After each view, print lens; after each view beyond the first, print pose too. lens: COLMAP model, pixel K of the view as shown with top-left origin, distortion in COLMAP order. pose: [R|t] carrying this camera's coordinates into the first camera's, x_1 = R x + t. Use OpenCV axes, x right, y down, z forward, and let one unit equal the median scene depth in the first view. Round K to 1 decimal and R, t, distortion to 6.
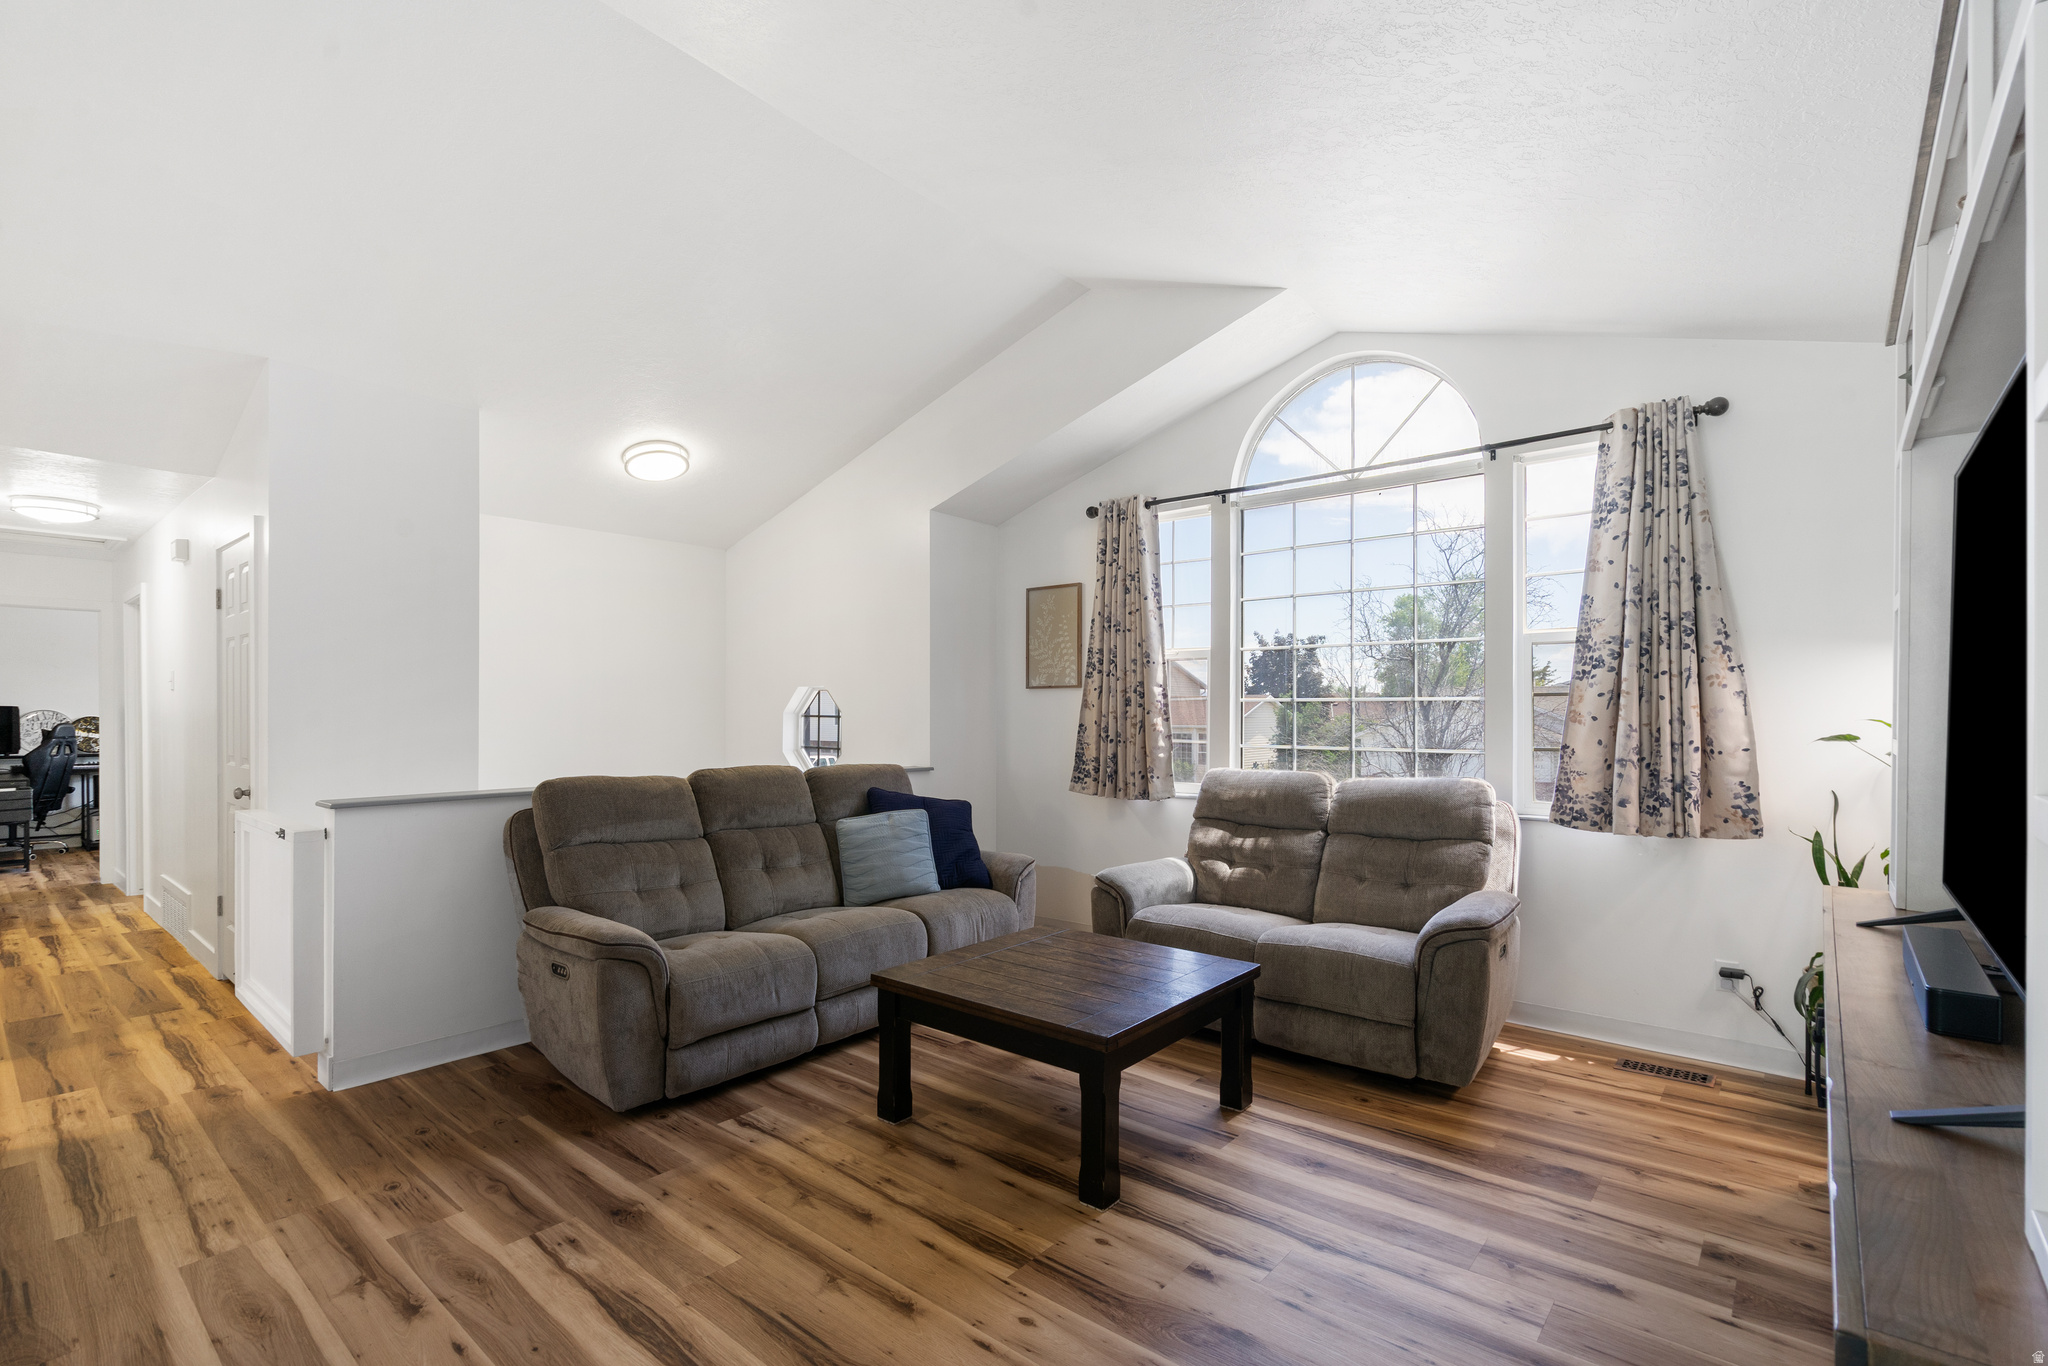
lens RADIAL K [[942.4, 0, 1000.5], [0, 942.4, 709.4], [0, 0, 1]] dist [-0.011124, -0.000287]
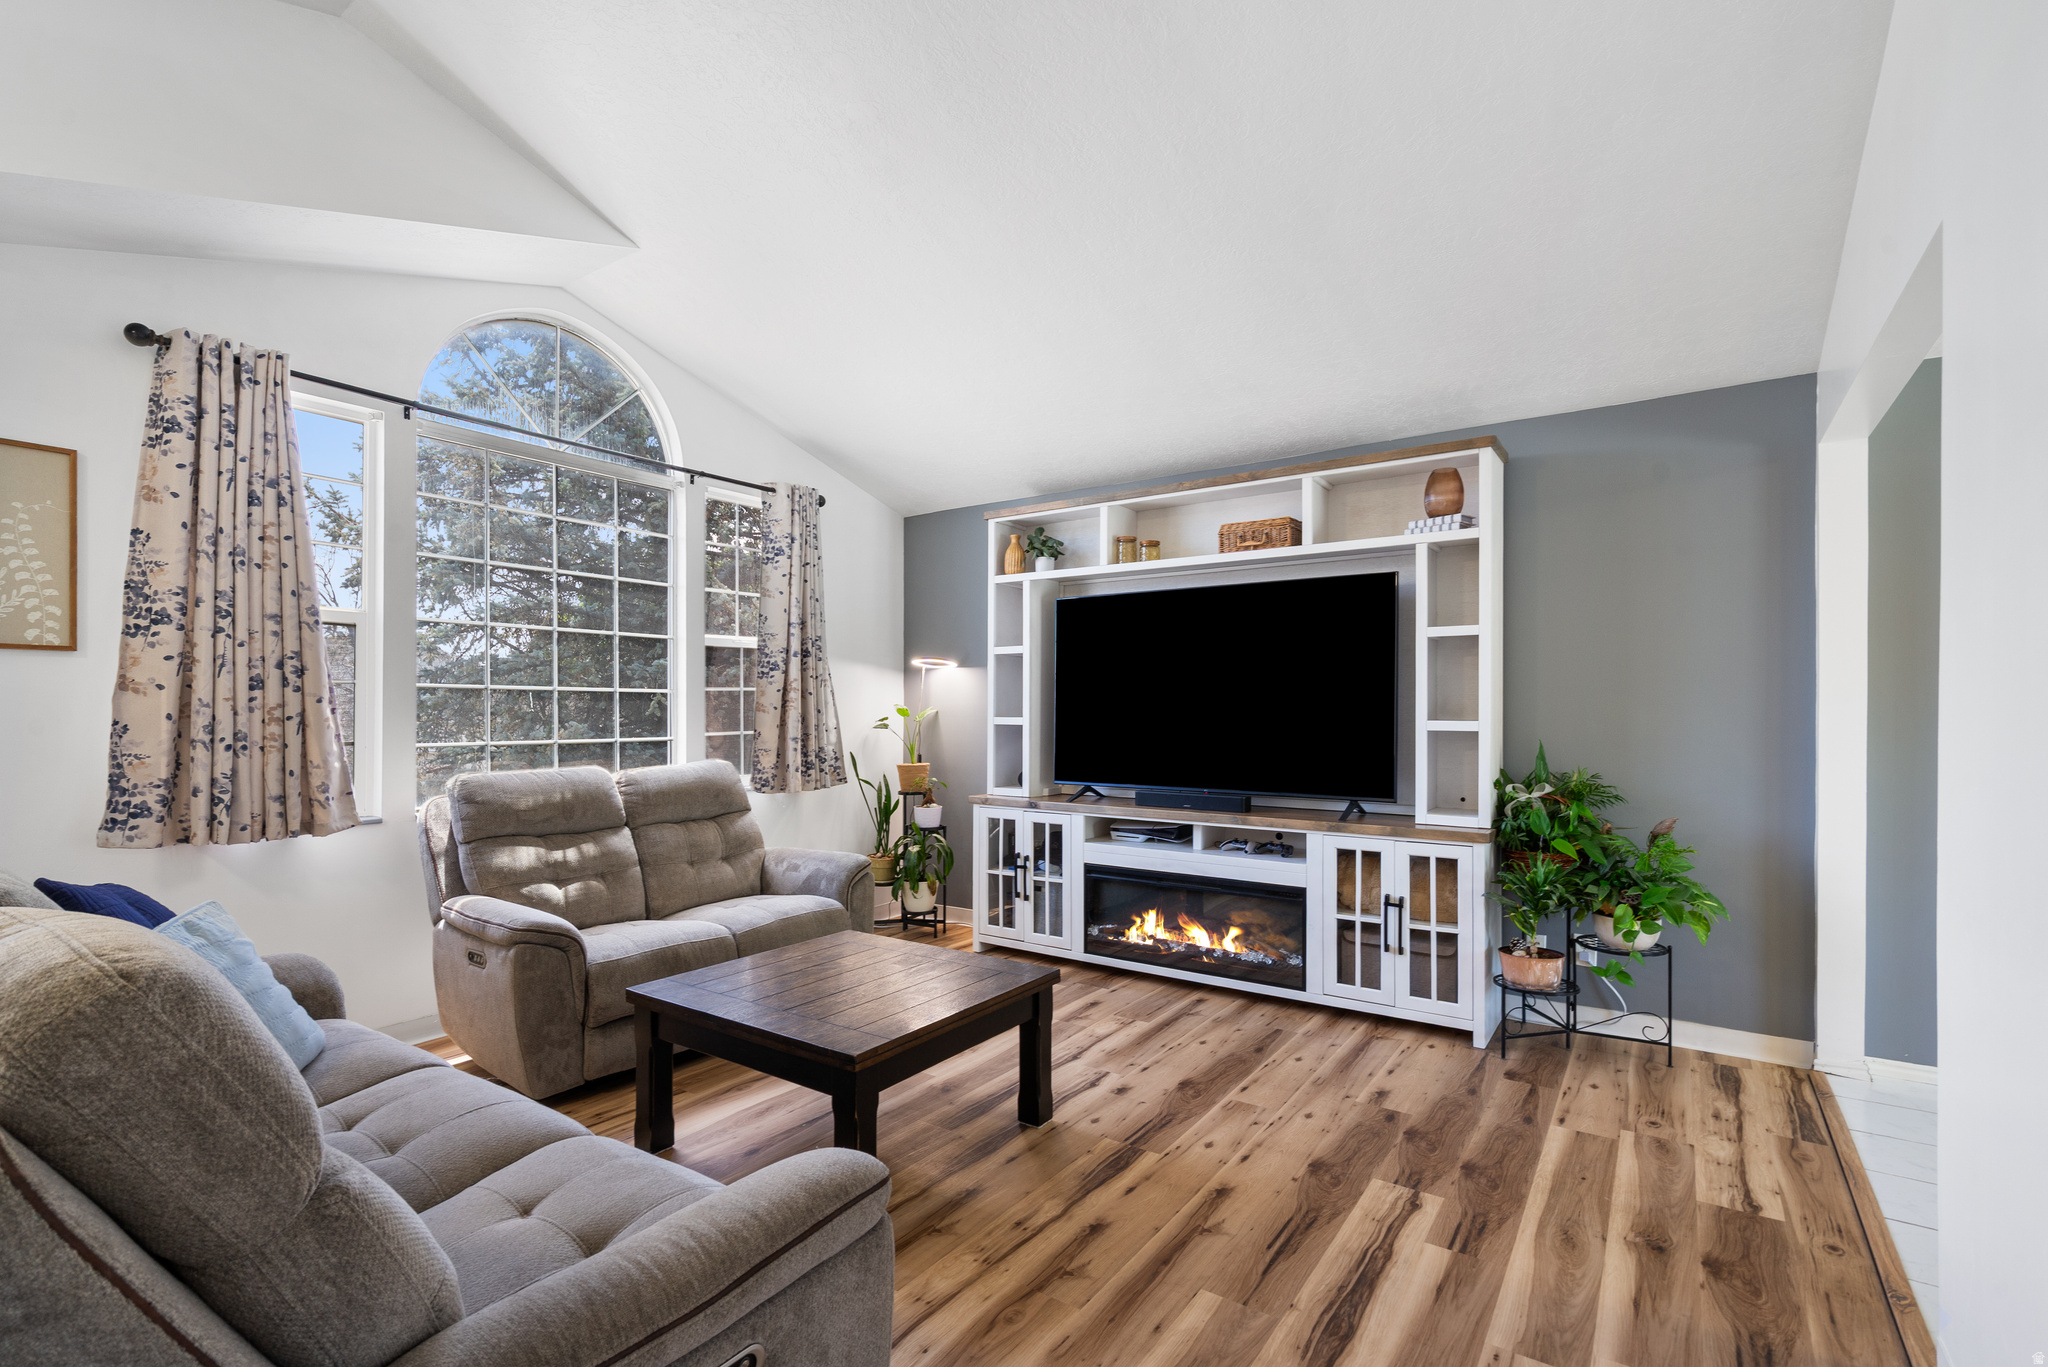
lens RADIAL K [[942.4, 0, 1023.9], [0, 942.4, 704.7], [0, 0, 1]] dist [-0.011124, -0.000287]
pose [[-0.113282, 0.007035, 0.993538, -0.647221], [-0.001827, 0.999972, -0.007289, 0.012184], [-0.993561, -0.002640, -0.113266, 0.708002]]
